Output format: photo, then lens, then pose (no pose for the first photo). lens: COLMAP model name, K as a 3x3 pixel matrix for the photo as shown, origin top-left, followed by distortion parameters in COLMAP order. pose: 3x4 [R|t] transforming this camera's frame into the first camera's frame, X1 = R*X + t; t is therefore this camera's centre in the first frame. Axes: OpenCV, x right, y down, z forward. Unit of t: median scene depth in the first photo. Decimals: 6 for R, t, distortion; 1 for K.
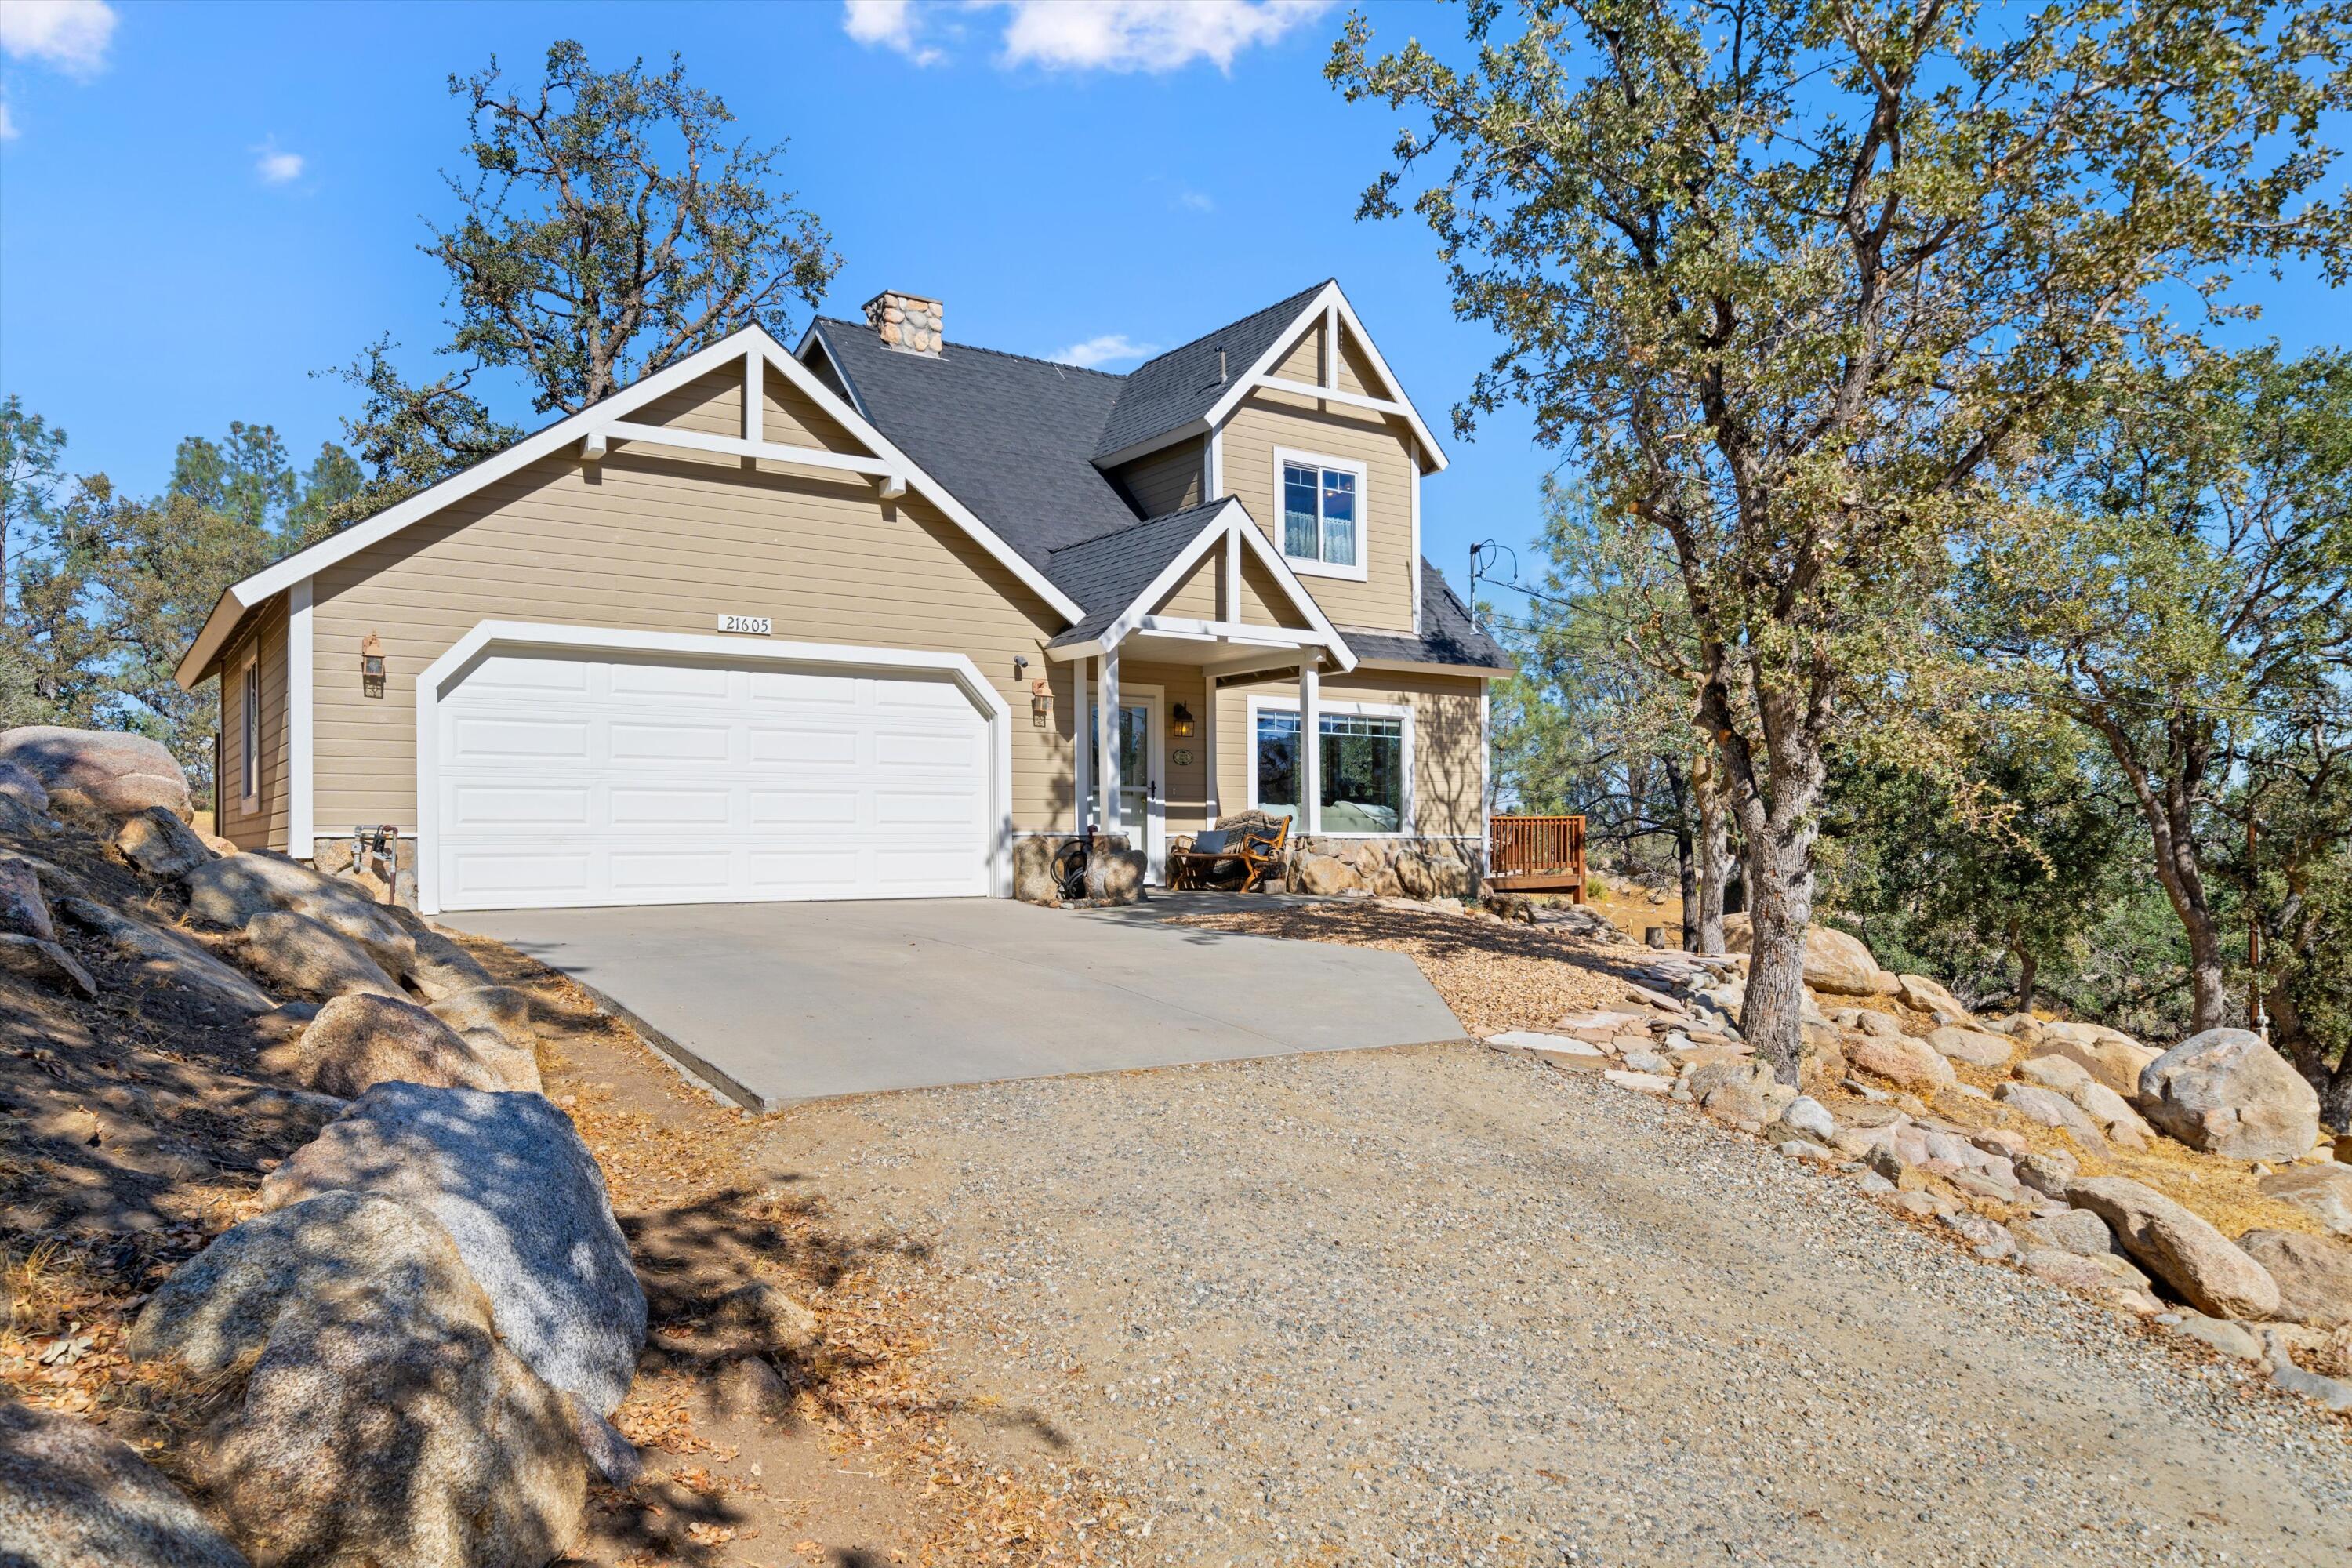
lens RADIAL K [[1558.2, 0, 1200.7], [0, 1558.2, 806.5], [0, 0, 1]] dist [-0.029735, -0.000455]
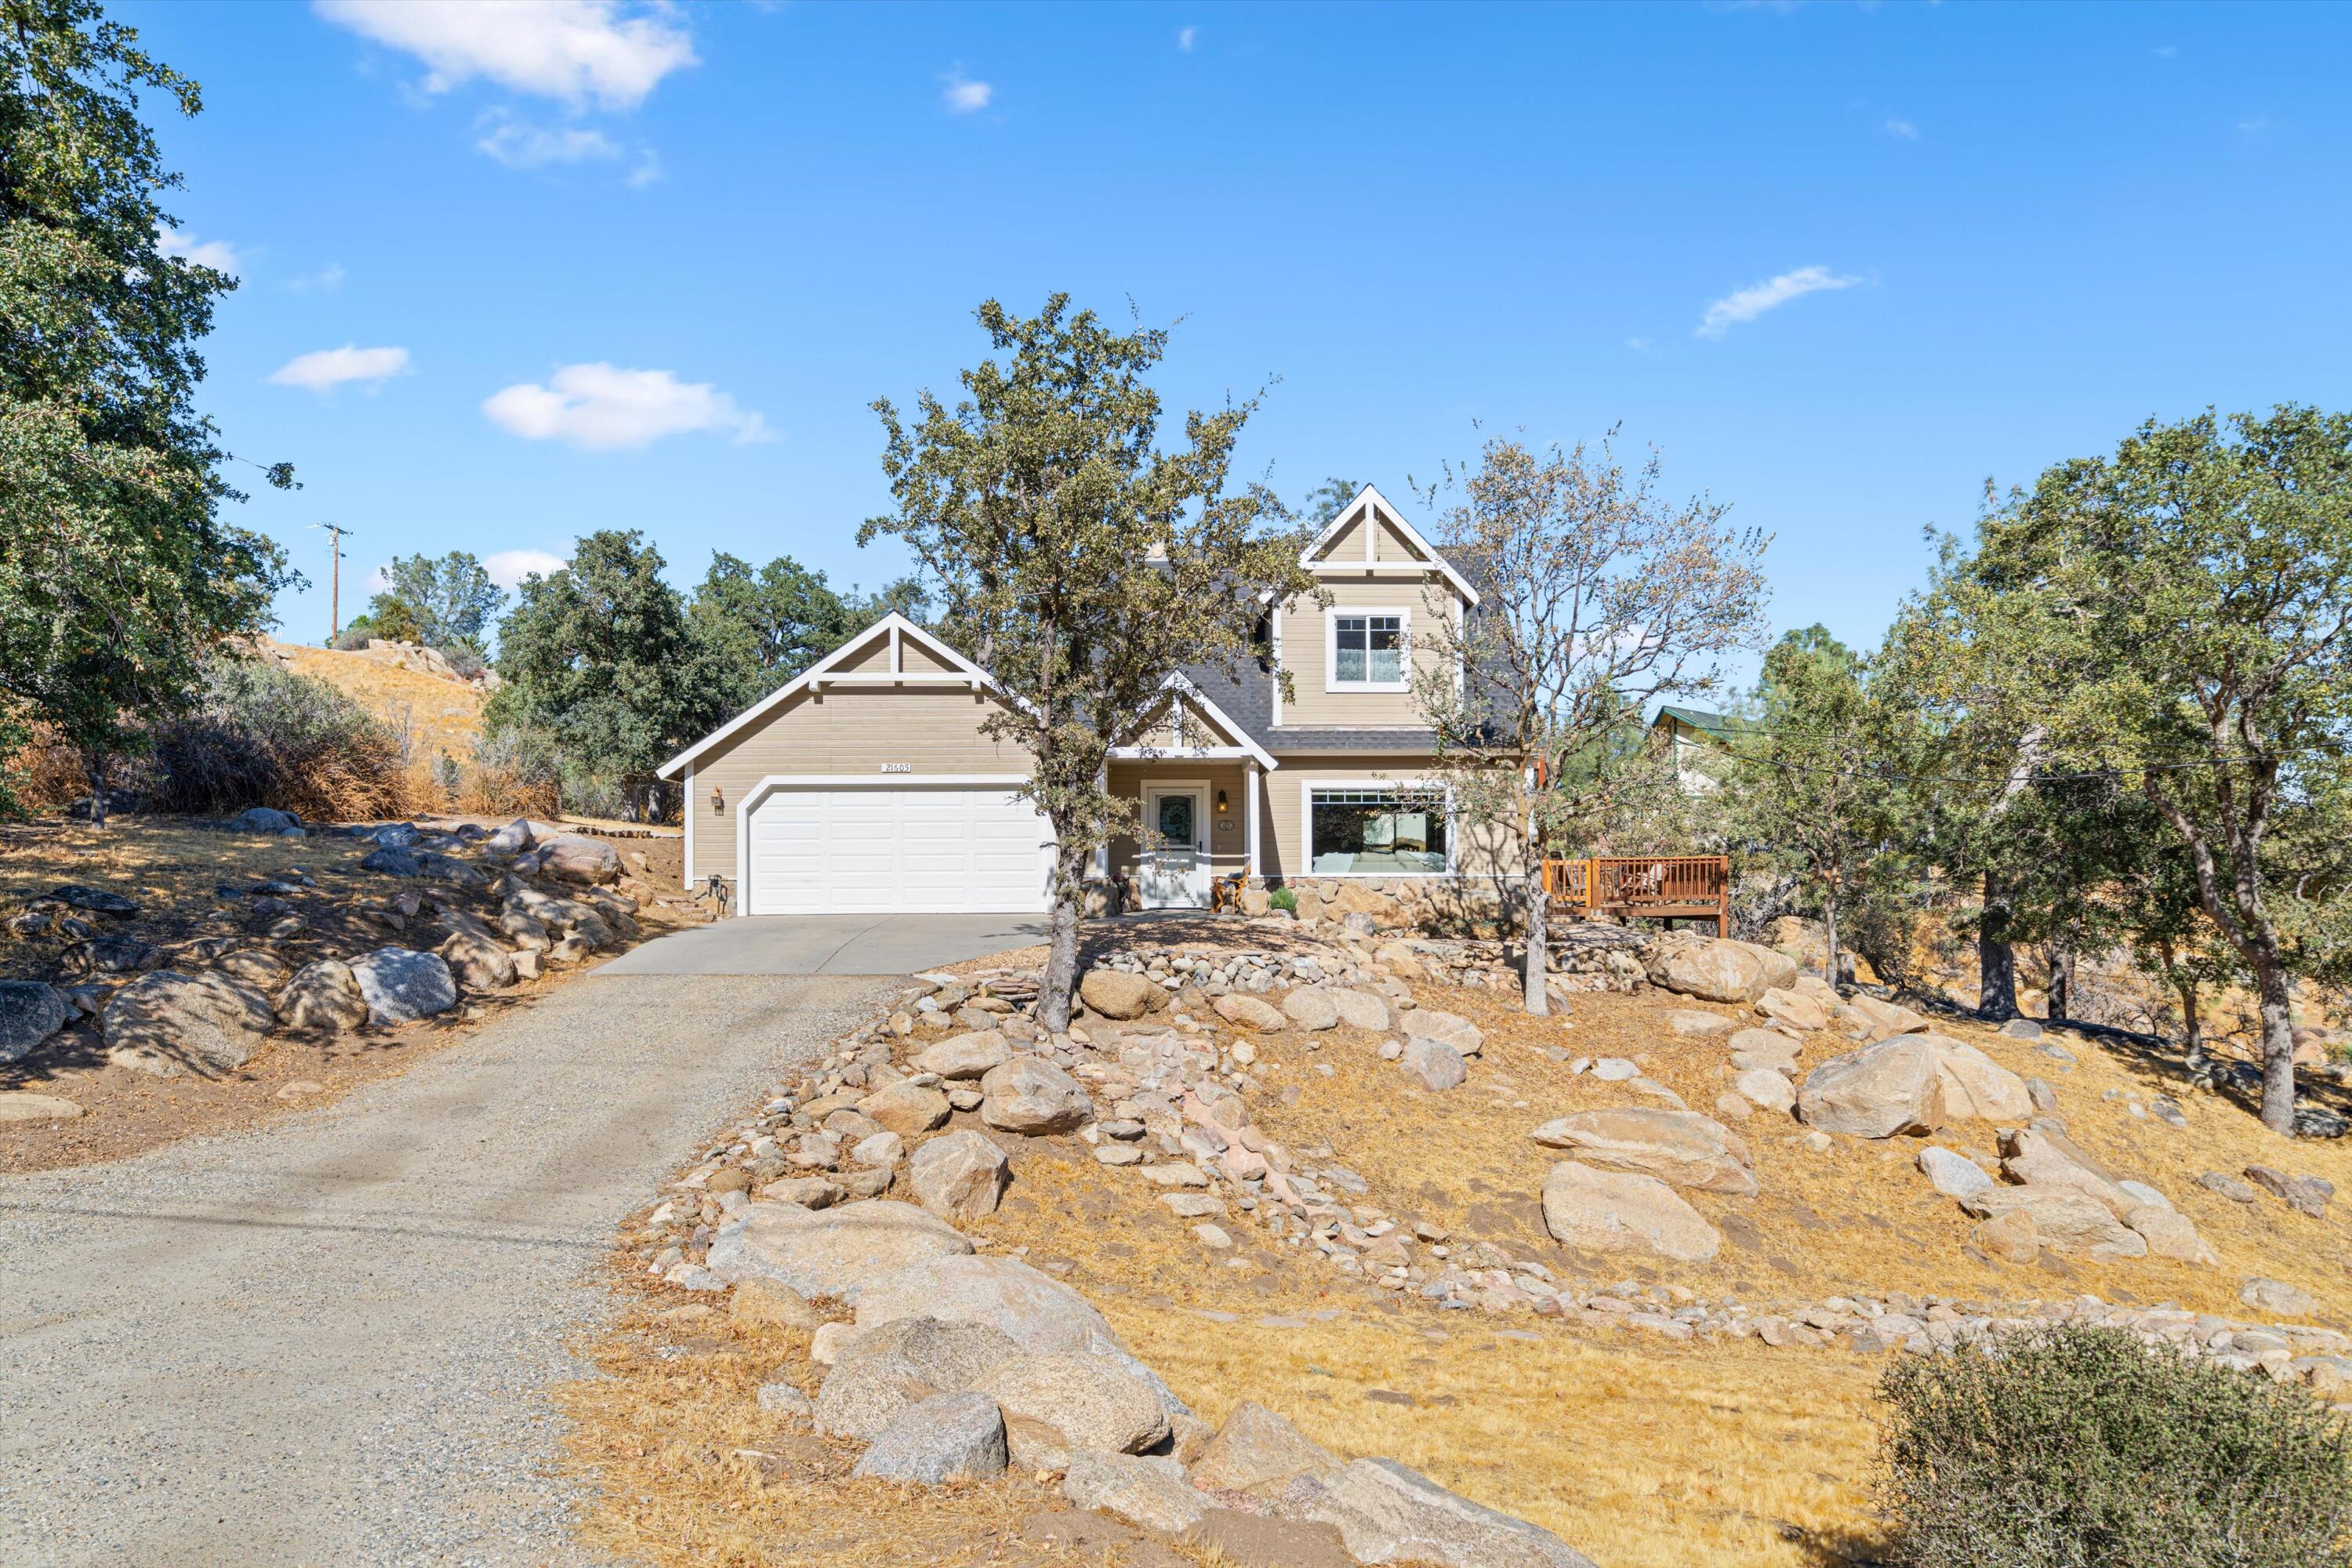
lens RADIAL K [[1476.3, 0, 1164.0], [0, 1476.3, 800.9], [0, 0, 1]] dist [-0.017357, -0.000430]
pose [[0.843392, -0.027752, -0.536582, 0.863229], [0.014814, 0.999487, -0.028409, -0.018690], [0.537095, 0.016011, 0.843370, -0.315554]]
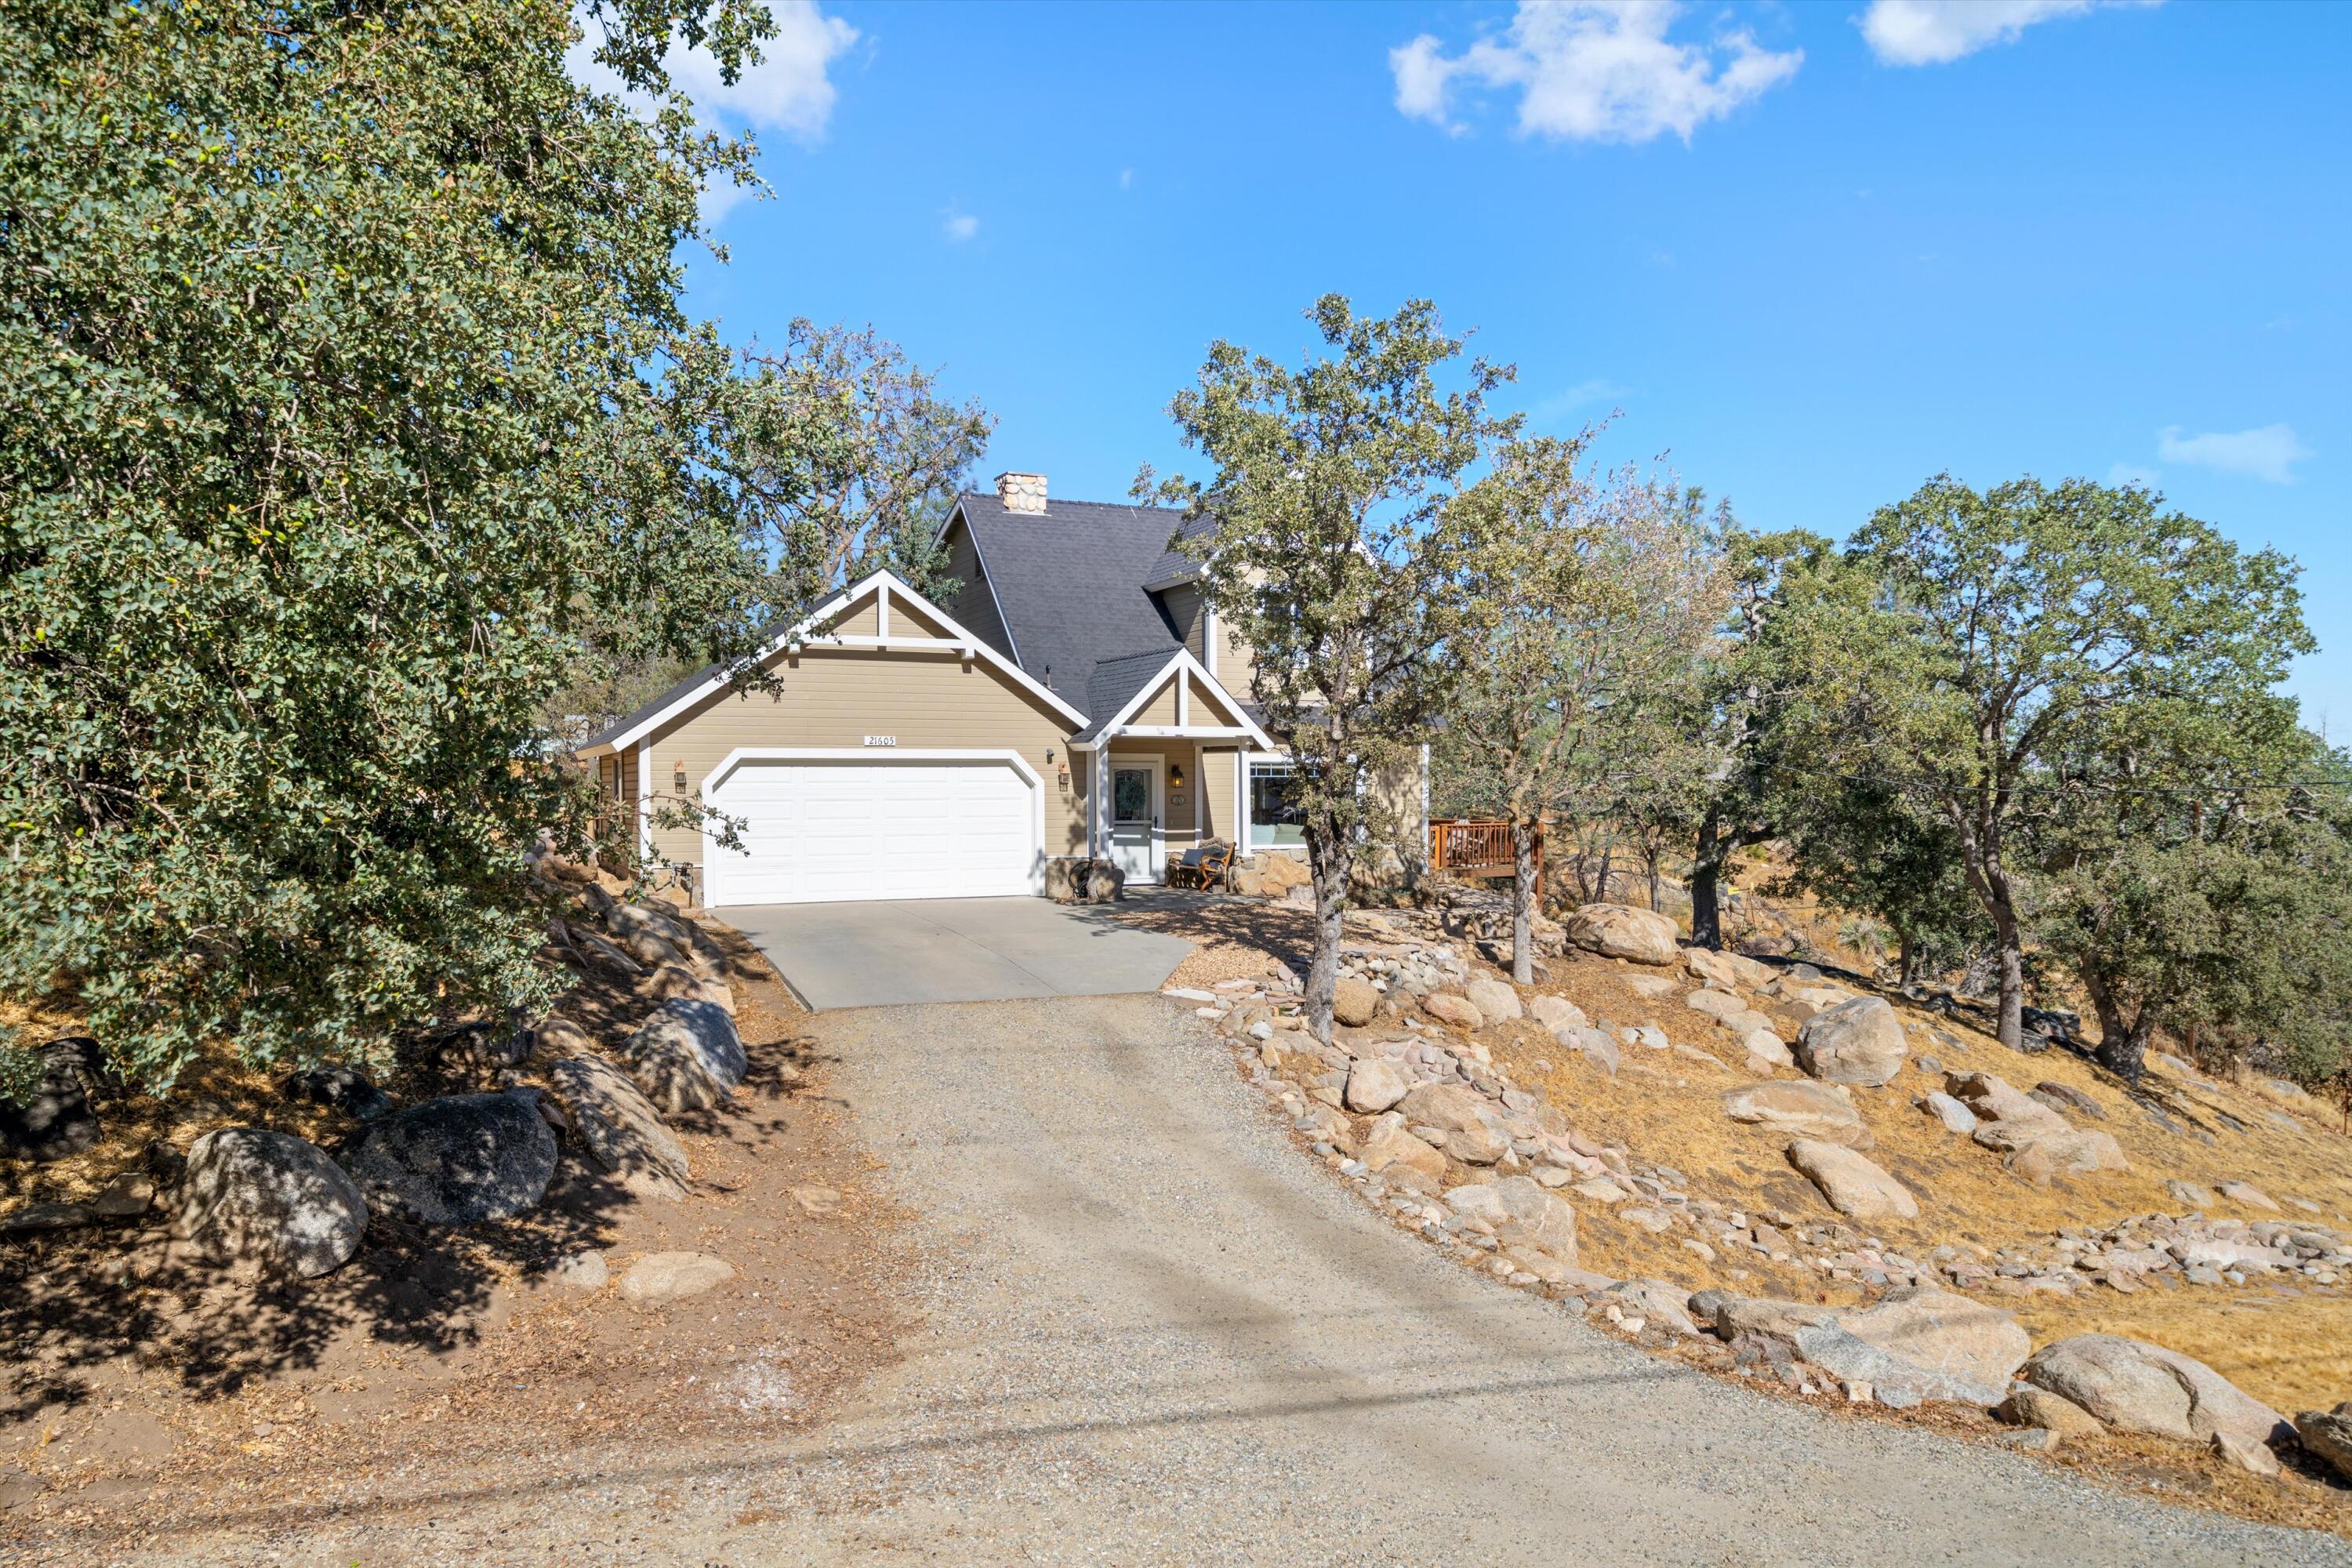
lens RADIAL K [[1493.6, 0, 1157.5], [0, 1493.6, 777.2], [0, 0, 1]] dist [-0.037134, 0.001435]
pose [[0.981133, -0.000274, -0.193333, 0.300742], [0.003304, 0.999877, 0.015350, -0.092404], [0.193305, -0.015699, 0.981013, -0.519291]]
